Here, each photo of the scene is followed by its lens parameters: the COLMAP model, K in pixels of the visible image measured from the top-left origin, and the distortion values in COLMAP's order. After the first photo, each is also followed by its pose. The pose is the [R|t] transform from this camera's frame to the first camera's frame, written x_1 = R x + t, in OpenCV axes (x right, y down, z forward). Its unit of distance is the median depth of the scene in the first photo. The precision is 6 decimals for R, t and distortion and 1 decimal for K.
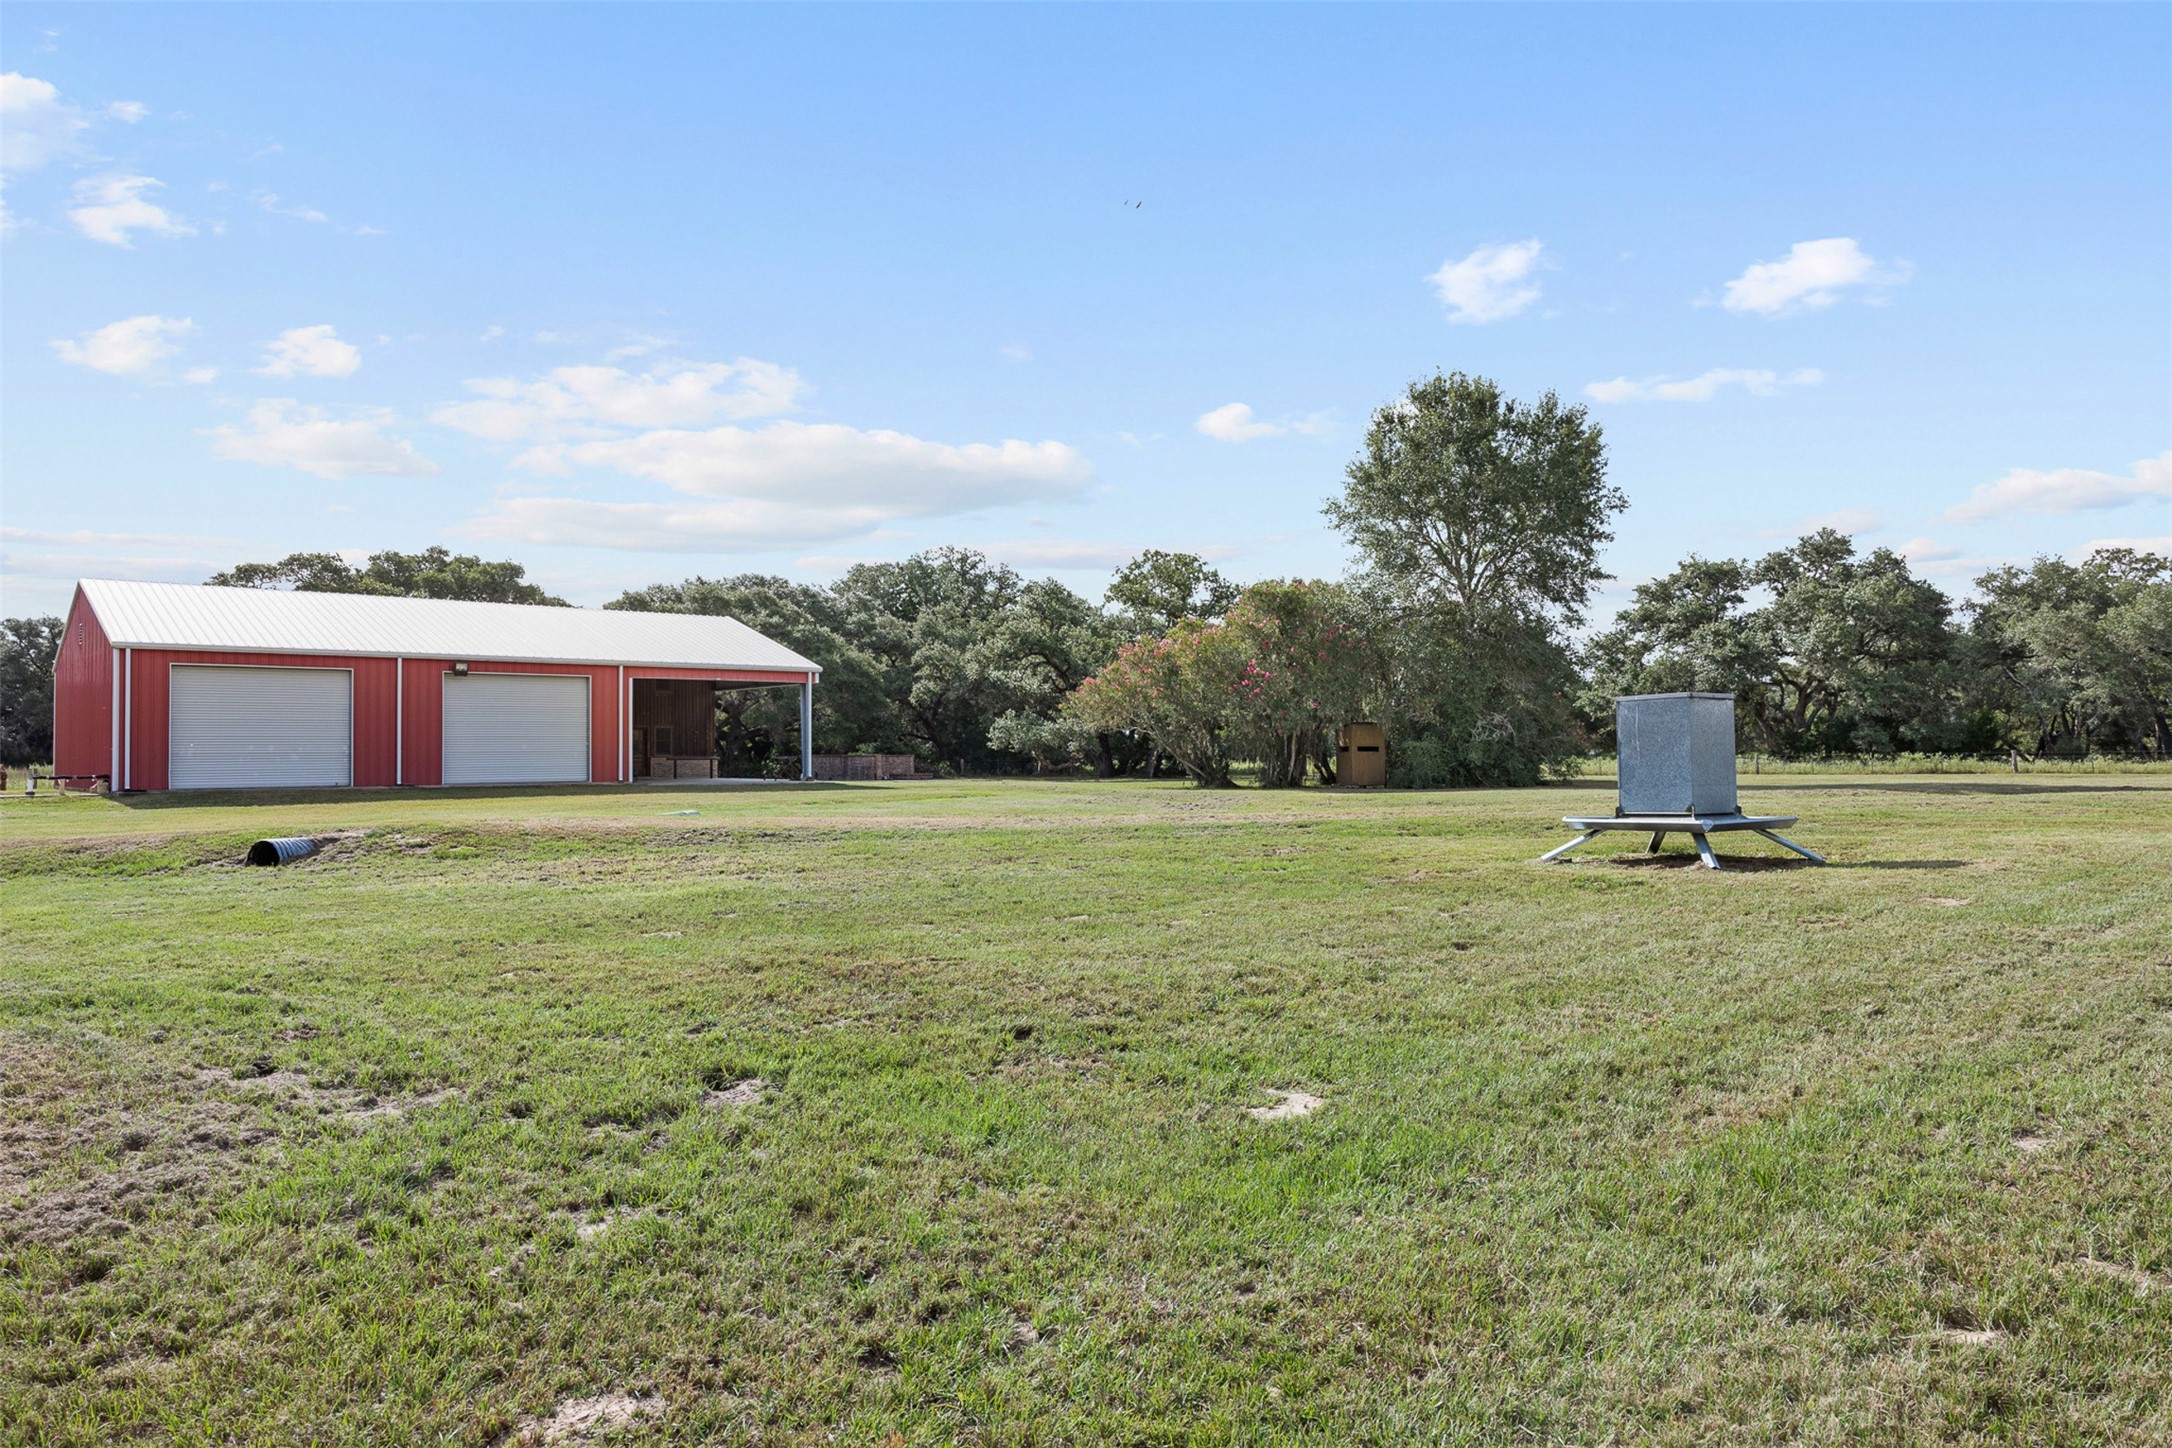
lens RADIAL K [[1490.6, 0, 1082.6], [0, 1490.6, 729.7], [0, 0, 1]] dist [0.010211, 0.000875]
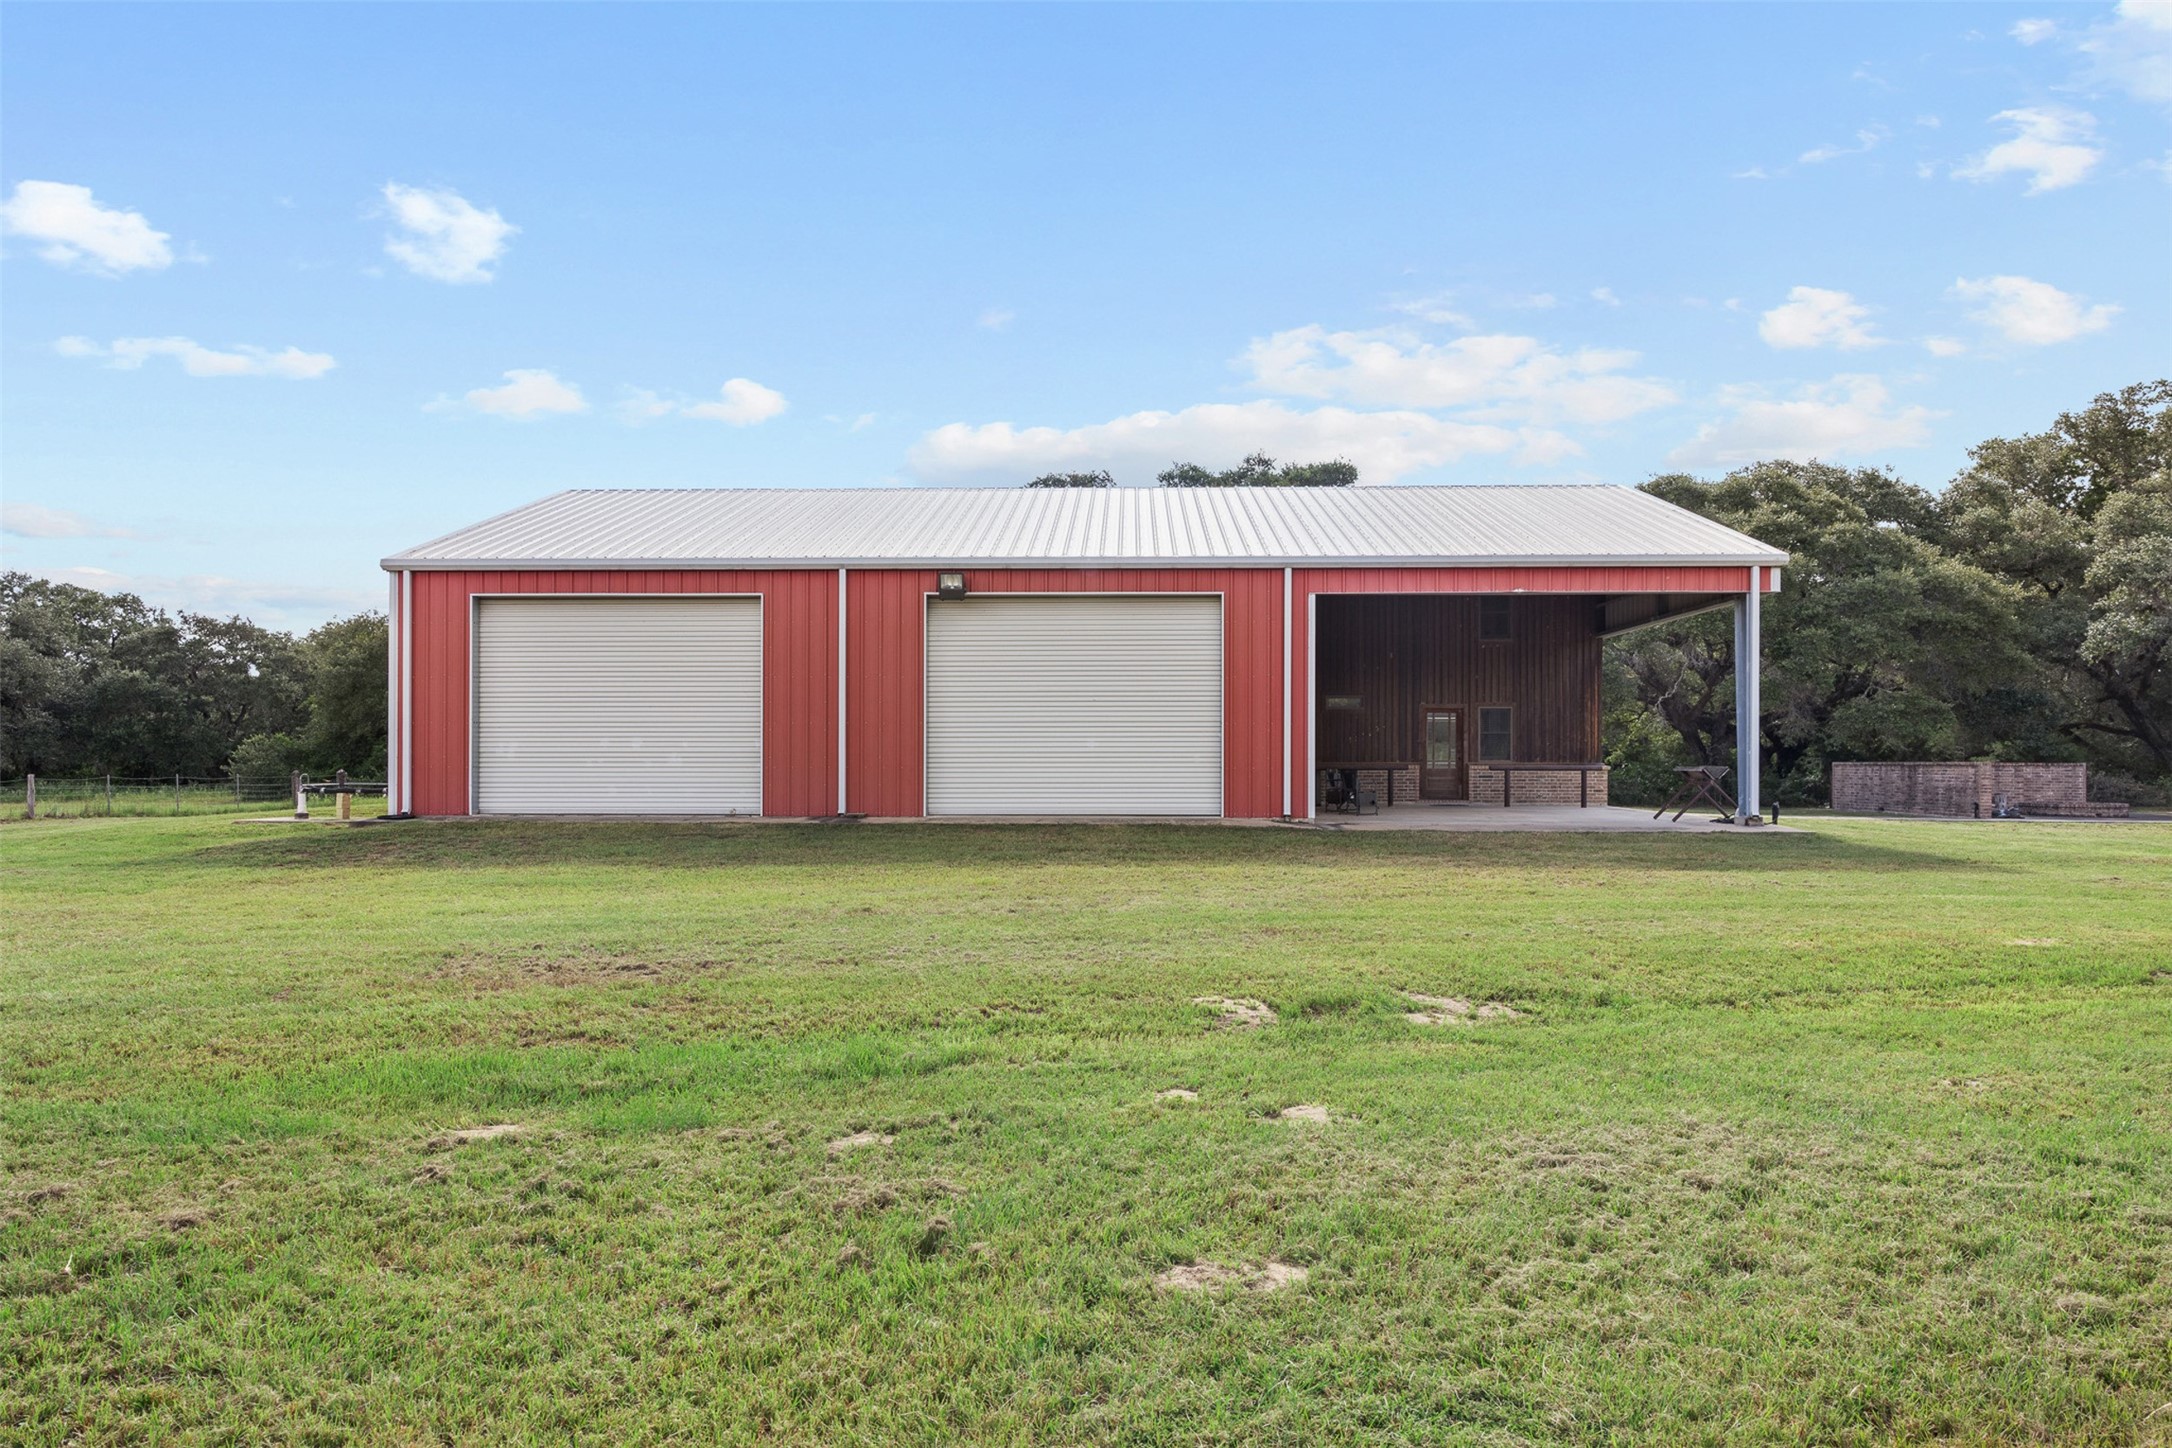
lens RADIAL K [[1490.6, 0, 1088.1], [0, 1490.6, 730.8], [0, 0, 1]] dist [0.010211, 0.000875]
pose [[0.750871, -0.002117, -0.660445, -0.038218], [0.003721, 0.999993, 0.001026, 0.005012], [0.660438, -0.003228, 0.750874, 0.457500]]
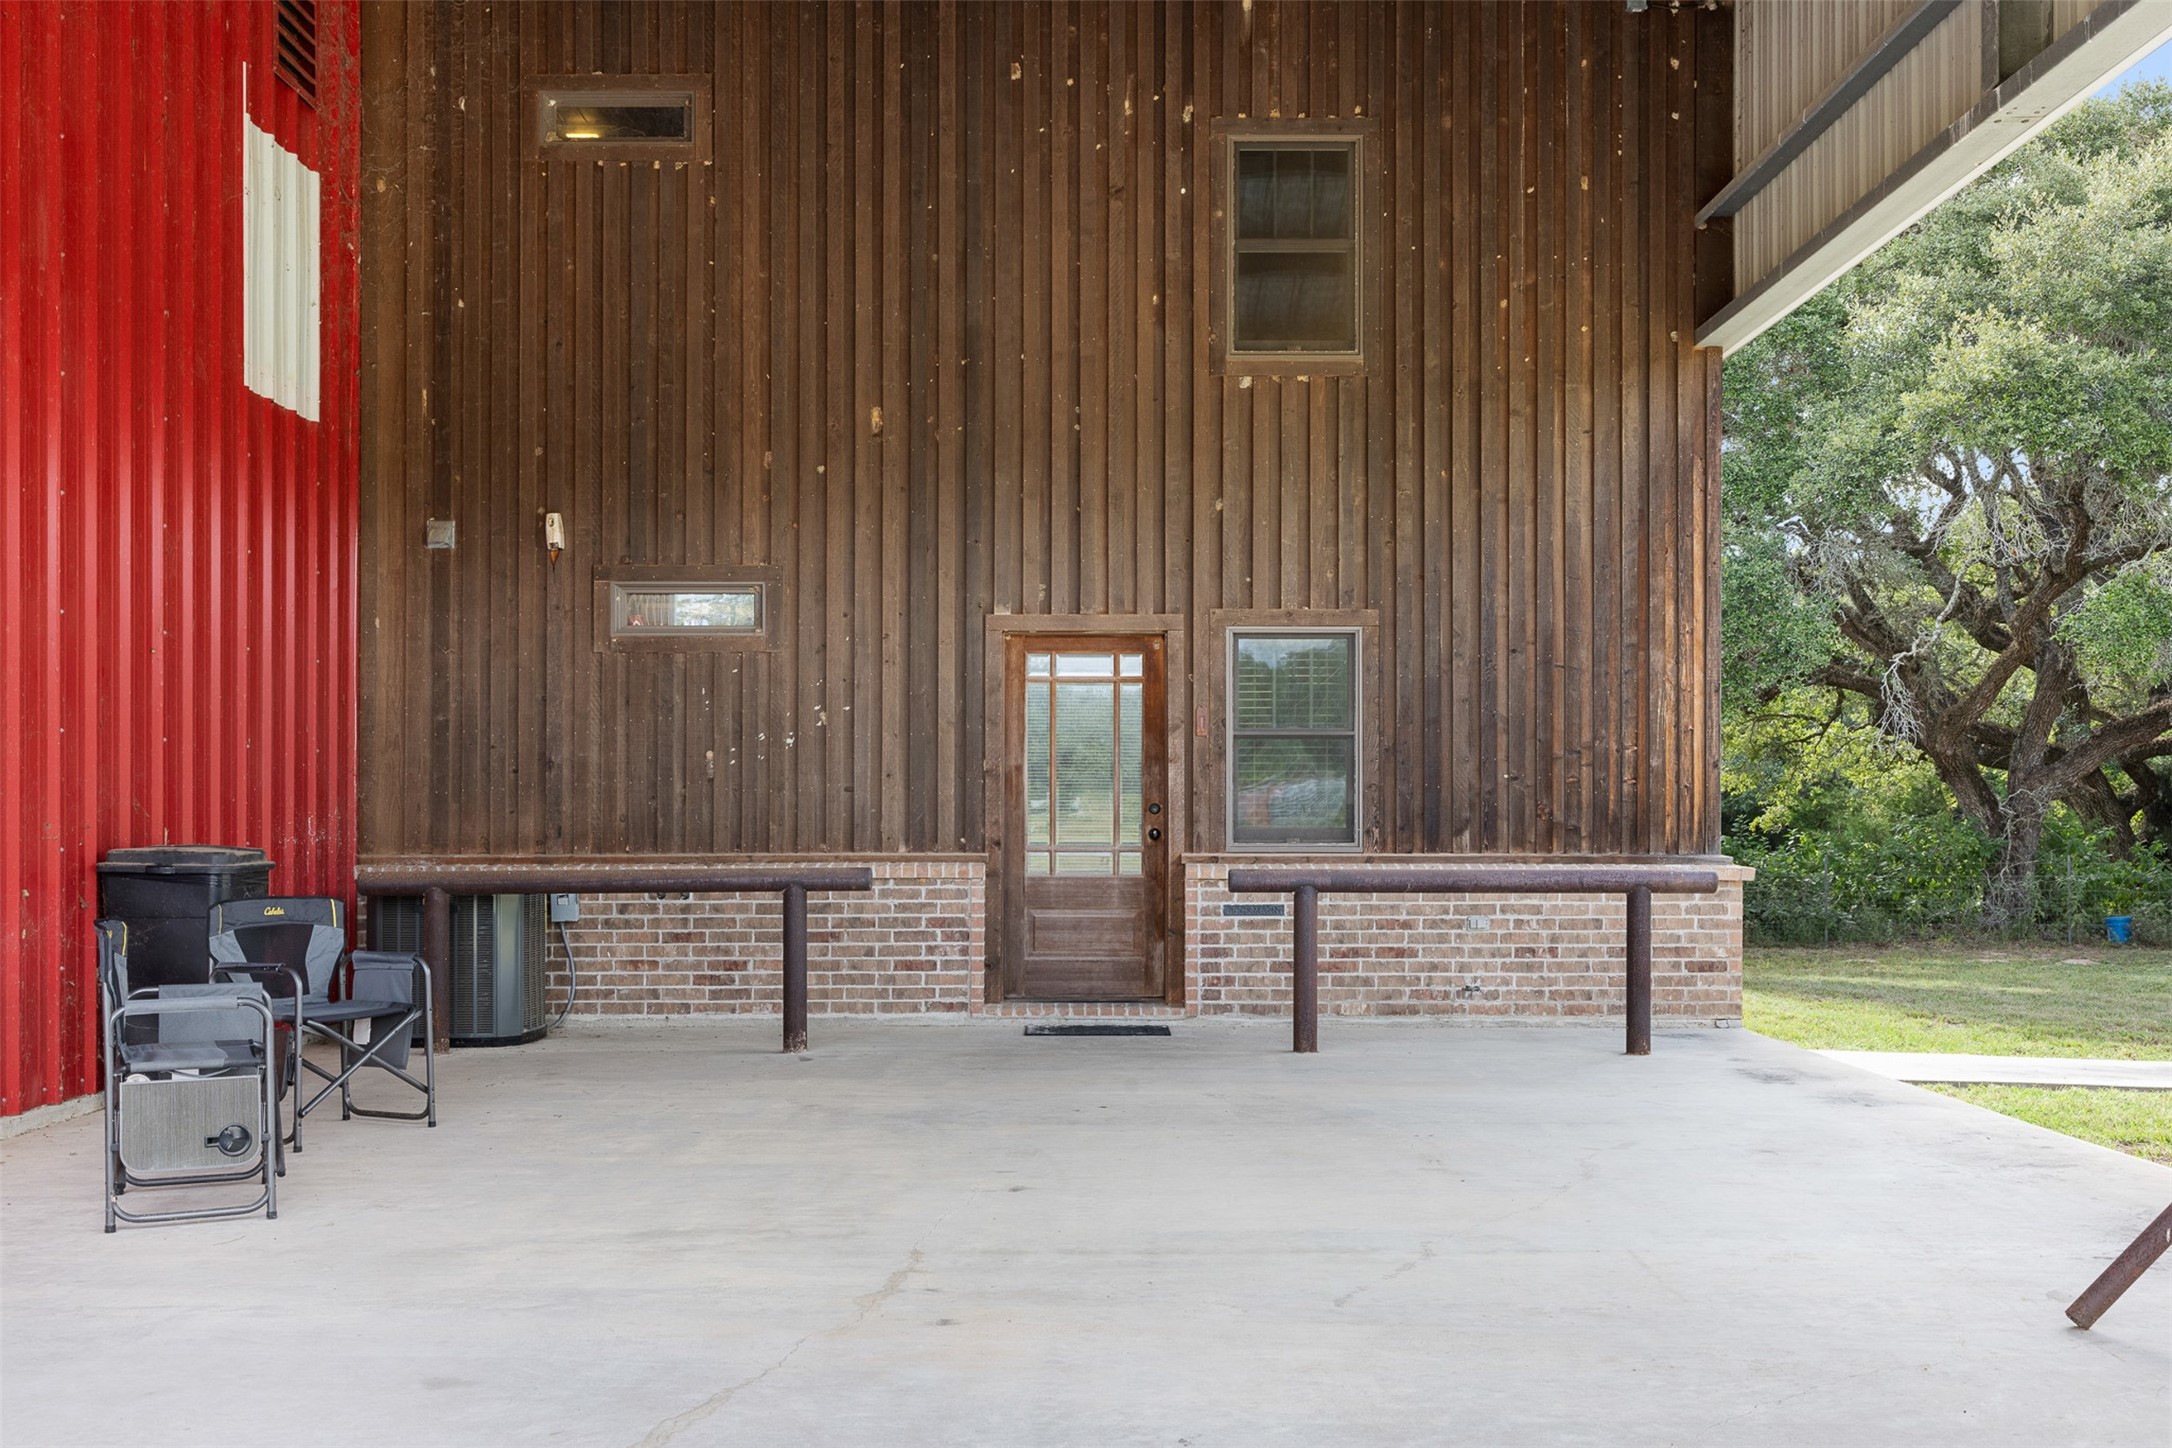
lens RADIAL K [[2147.8, 0, 1102.4], [0, 2147.8, 798.5], [0, 0, 1]] dist [-0.006375, 0.000000]
pose [[0.774825, 0.003154, -0.632168, -0.157166], [0.004878, 0.999928, 0.010968, 0.009823], [0.632157, -0.011582, 0.774754, 0.753534]]
